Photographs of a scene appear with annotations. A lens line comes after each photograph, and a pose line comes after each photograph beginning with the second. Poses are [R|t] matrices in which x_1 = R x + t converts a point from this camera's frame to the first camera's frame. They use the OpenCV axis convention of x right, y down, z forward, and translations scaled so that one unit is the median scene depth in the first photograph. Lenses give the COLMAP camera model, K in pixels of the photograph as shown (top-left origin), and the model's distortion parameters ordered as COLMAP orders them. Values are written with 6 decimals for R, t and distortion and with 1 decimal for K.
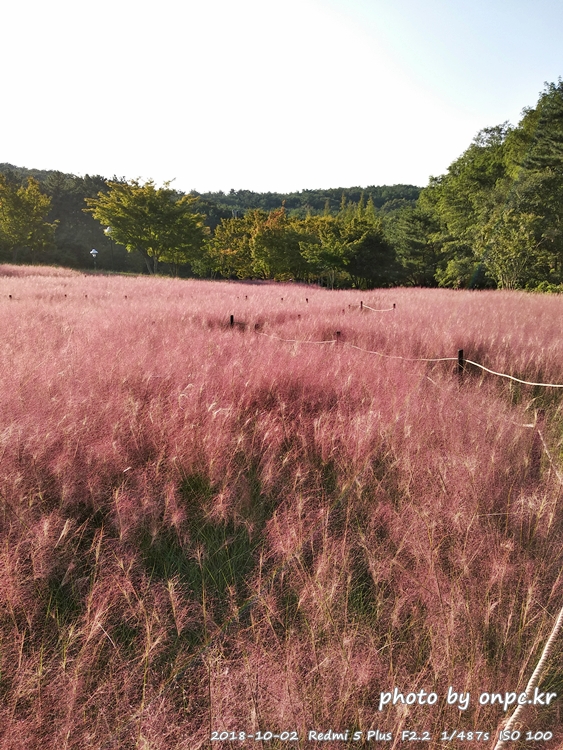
lens RADIAL K [[575.7, 0, 286.0], [0, 575.7, 378.2], [0, 0, 1]] dist [0.040180, -0.059819]
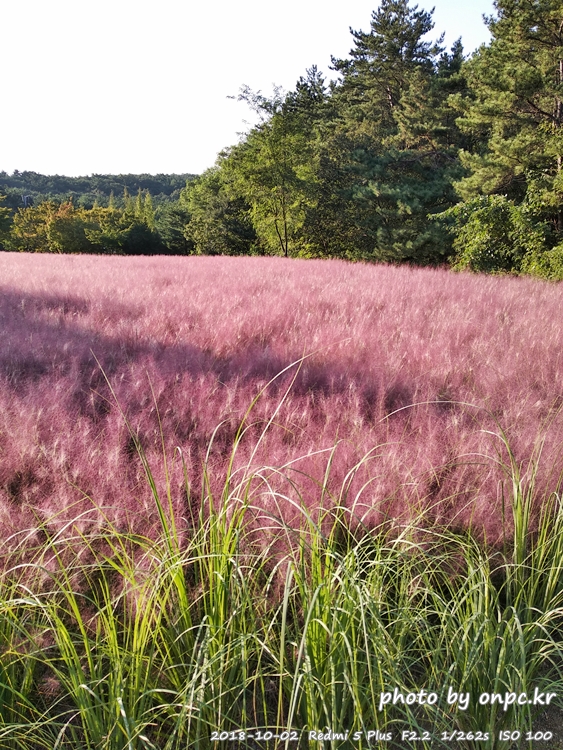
lens RADIAL K [[575.7, 0, 279.5], [0, 575.7, 375.7], [0, 0, 1]] dist [0.040180, -0.059819]
pose [[0.947822, -0.058347, 0.313415, 0.008423], [0.052105, 0.998242, 0.028264, 0.079860], [-0.314513, -0.010458, 0.949195, -0.370779]]
